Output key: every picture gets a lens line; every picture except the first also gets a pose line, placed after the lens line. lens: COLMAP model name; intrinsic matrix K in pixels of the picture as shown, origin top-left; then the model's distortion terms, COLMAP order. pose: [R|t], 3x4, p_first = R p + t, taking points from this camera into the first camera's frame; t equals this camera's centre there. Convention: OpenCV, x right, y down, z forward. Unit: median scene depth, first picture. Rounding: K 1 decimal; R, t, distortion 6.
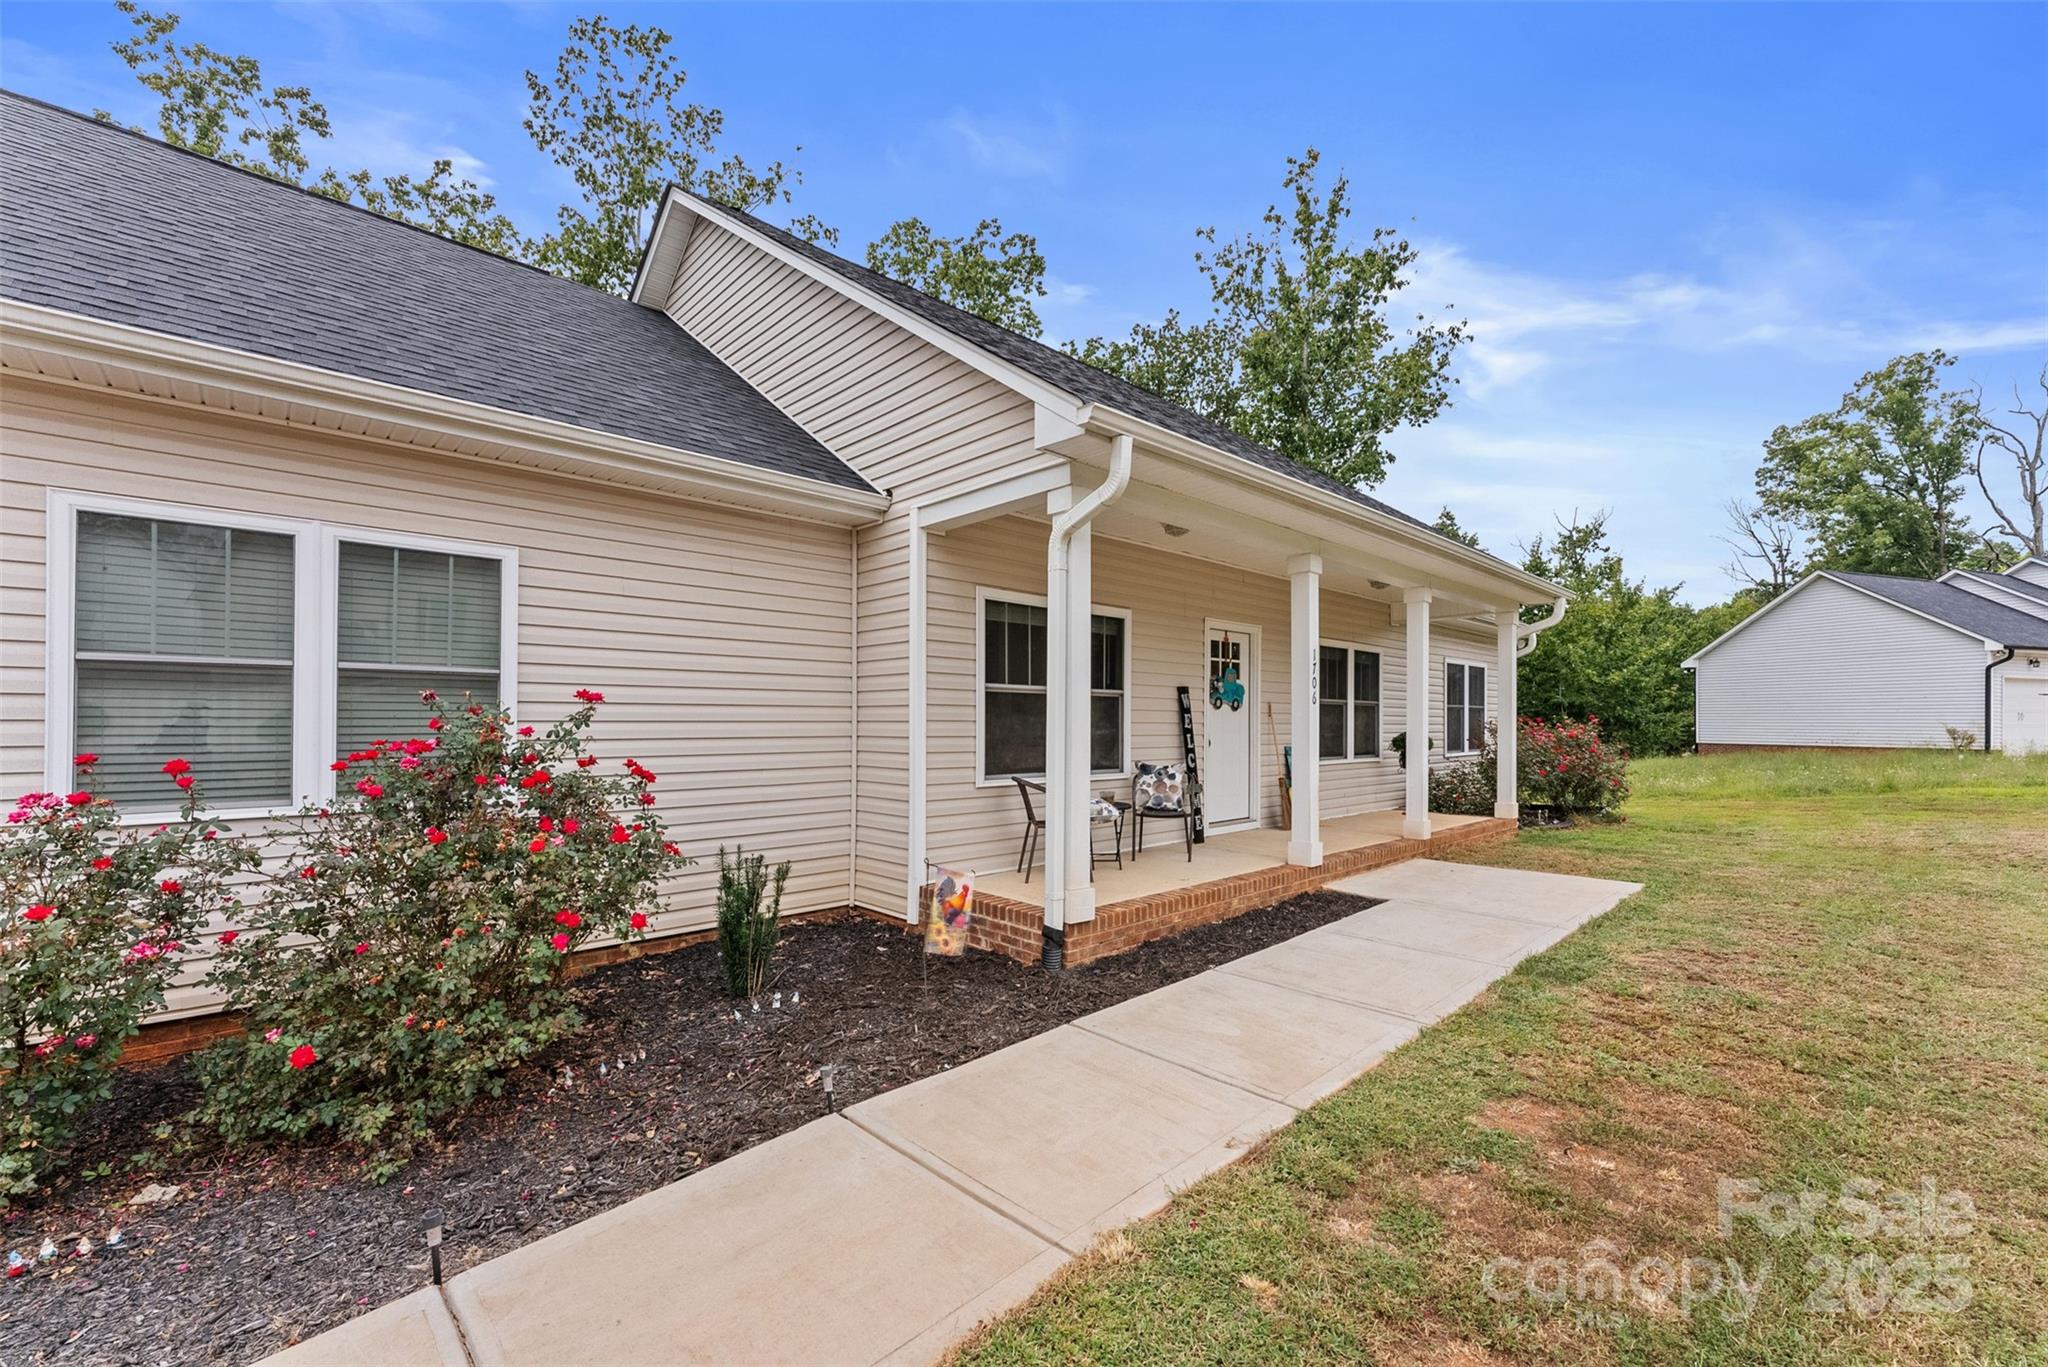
lens RADIAL K [[820.8, 0, 1024.0], [0, 820.8, 683.5], [0, 0, 1]] dist [0.000599, 0.000147]
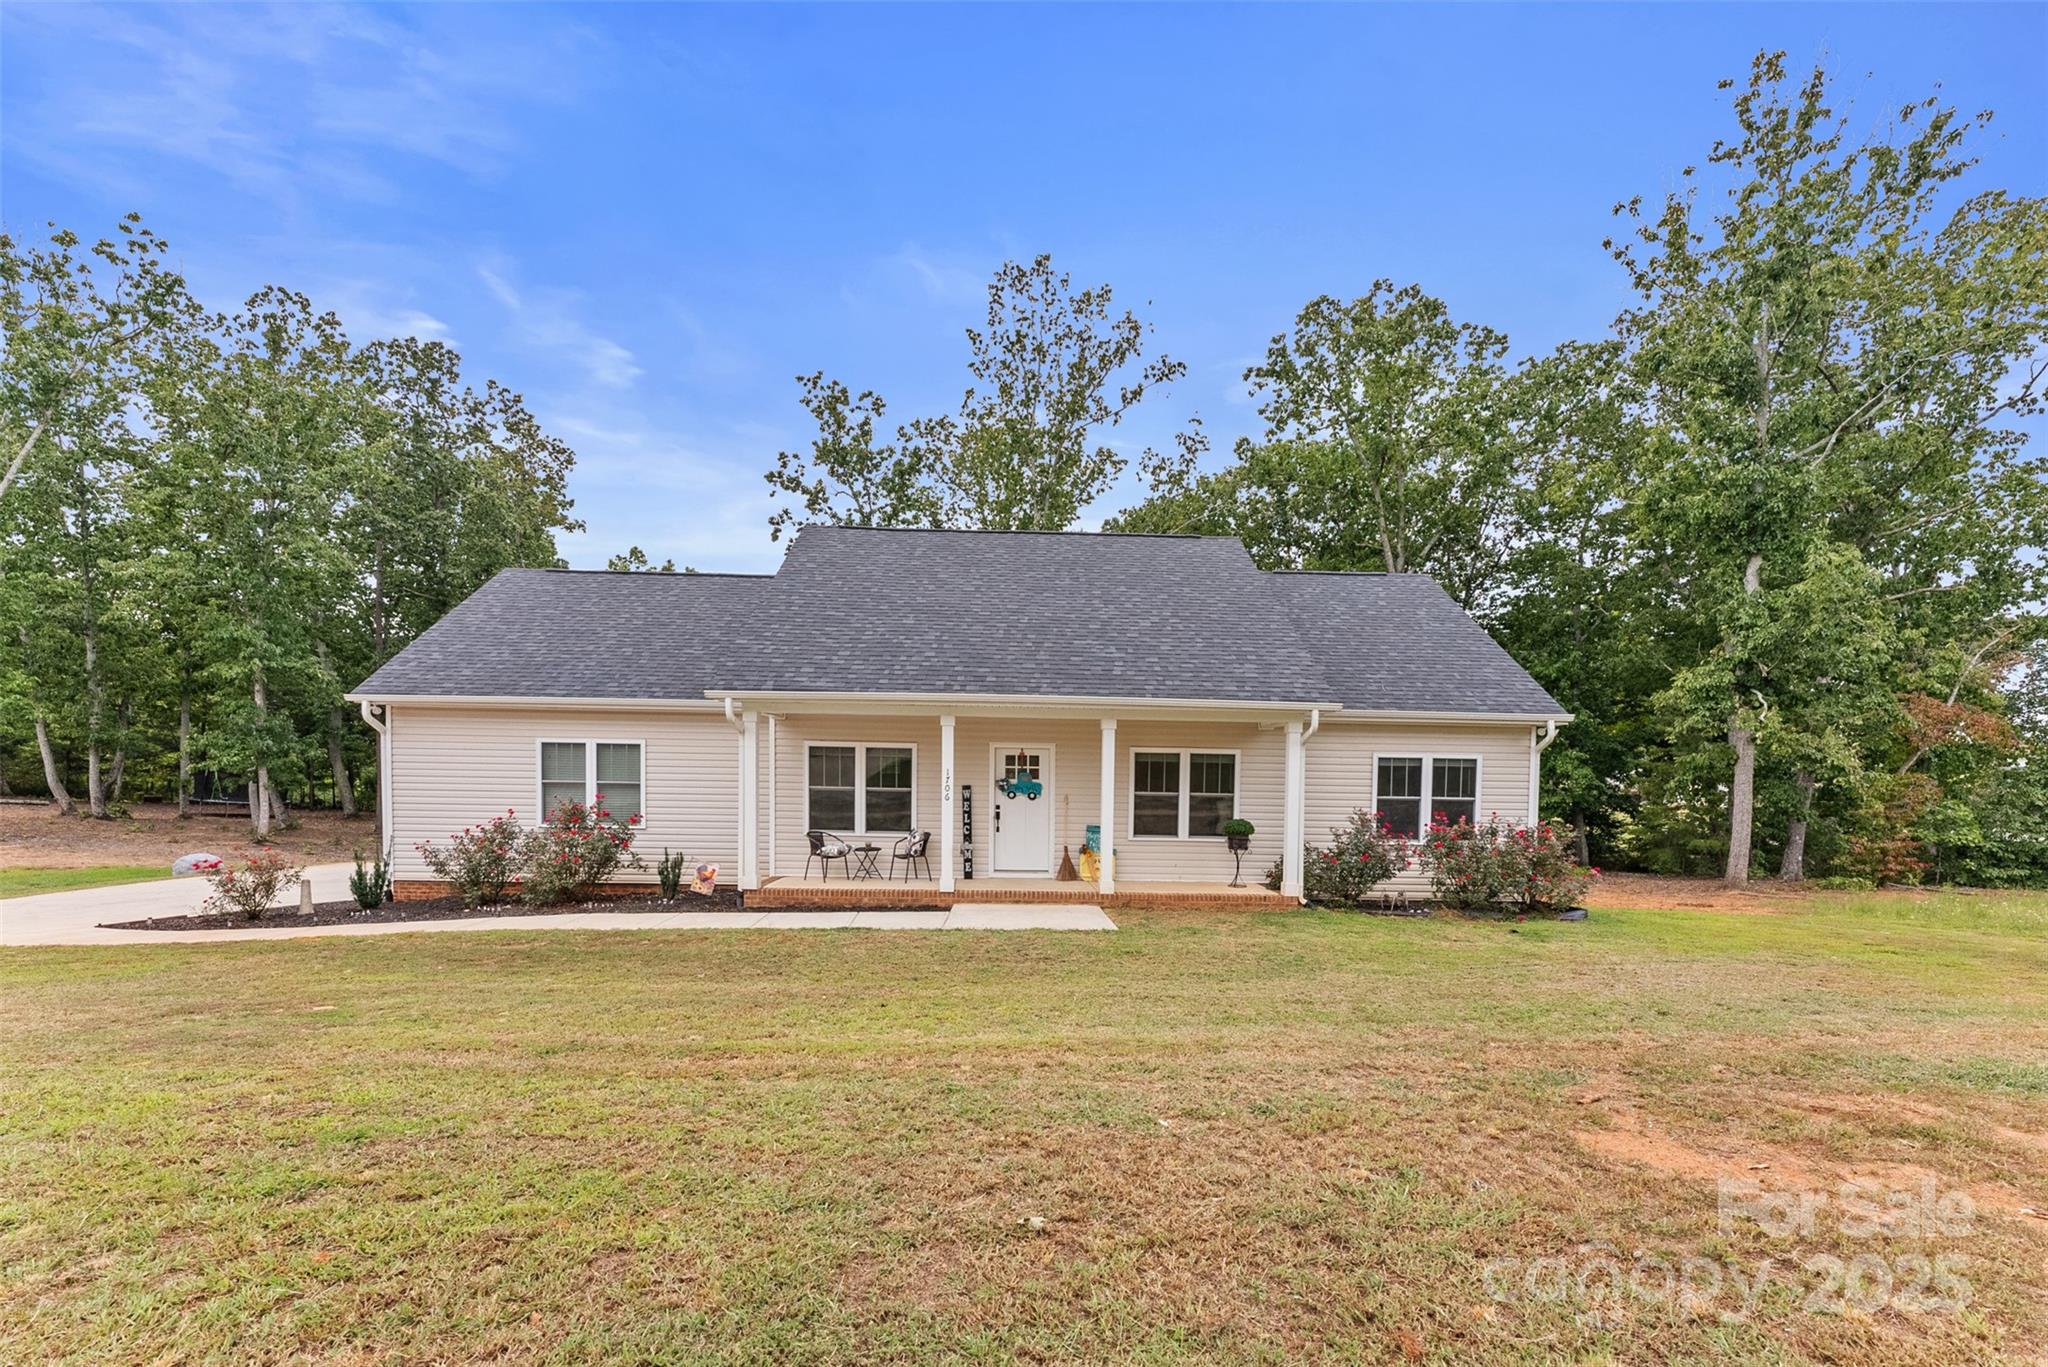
lens RADIAL K [[840.5, 0, 1029.9], [0, 840.5, 769.2], [0, 0, 1]] dist [0.001058, 0.000077]
pose [[0.758623, 0.004332, -0.651515, 0.332402], [0.016102, 0.999548, 0.025396, -0.016671], [0.651331, -0.029756, 0.758210, -0.048779]]
